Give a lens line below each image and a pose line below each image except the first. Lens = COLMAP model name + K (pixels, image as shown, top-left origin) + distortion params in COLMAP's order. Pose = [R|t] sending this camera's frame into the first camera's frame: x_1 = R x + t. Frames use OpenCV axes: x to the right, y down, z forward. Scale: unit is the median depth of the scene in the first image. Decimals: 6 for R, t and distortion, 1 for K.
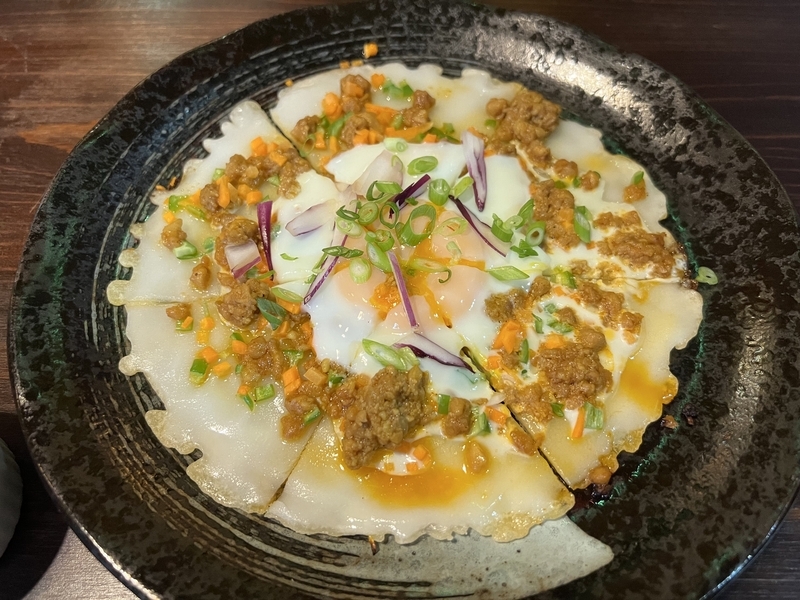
lens RADIAL K [[659.6, 0, 397.9], [0, 659.6, 277.4], [0, 0, 1]] dist [0.014750, -0.003547]
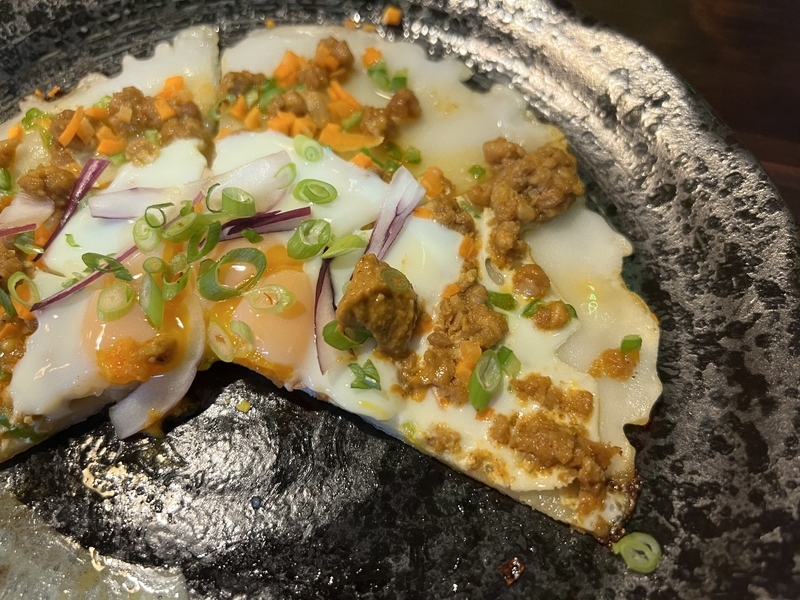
lens RADIAL K [[613.9, 0, 400.0], [0, 613.9, 300.0], [0, 0, 1]] dist [0.092621, -0.182365]
pose [[0.880293, 0.414891, -0.230110, 0.309270], [-0.393571, 0.909455, 0.134138, -0.191797], [0.264927, -0.027516, 0.963876, 0.422472]]
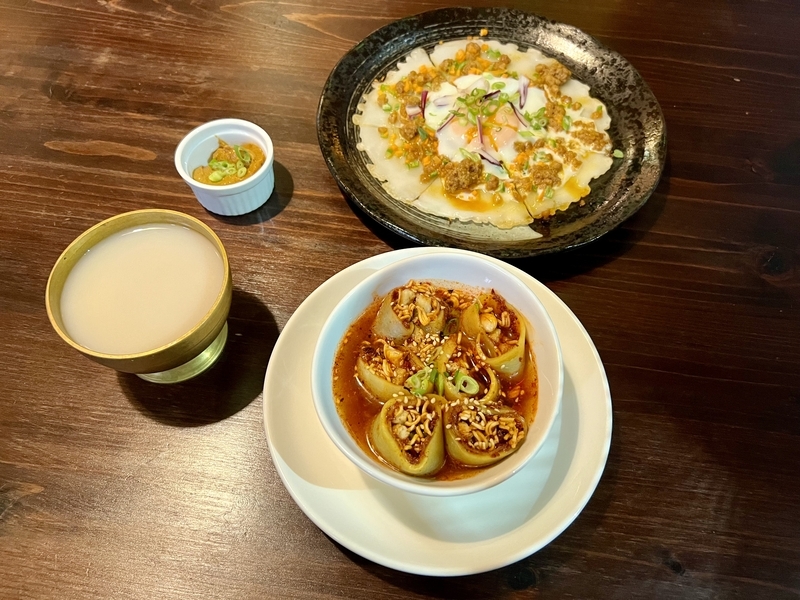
lens RADIAL K [[613.9, 0, 400.0], [0, 613.9, 300.0], [0, 0, 1]] dist [0.092621, -0.182365]
pose [[0.978978, 0.180261, -0.095438, 0.042810], [-0.176755, 0.983268, 0.044065, 0.503544], [0.101784, -0.026270, 0.994460, -1.109126]]
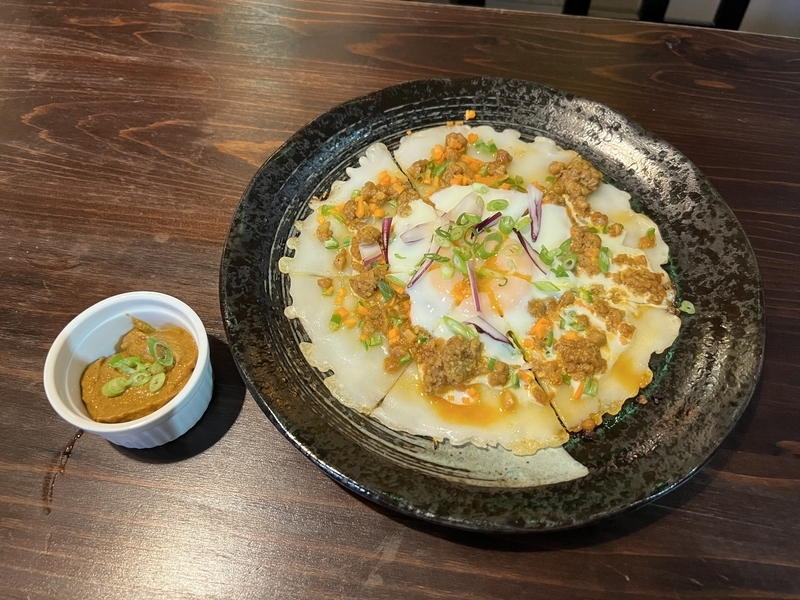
lens RADIAL K [[613.9, 0, 400.0], [0, 613.9, 300.0], [0, 0, 1]] dist [0.092621, -0.182365]
pose [[0.987905, 0.135171, -0.075975, -0.044102], [-0.133469, 0.990683, 0.027075, 0.028430], [0.078927, -0.016607, 0.996742, -0.374198]]
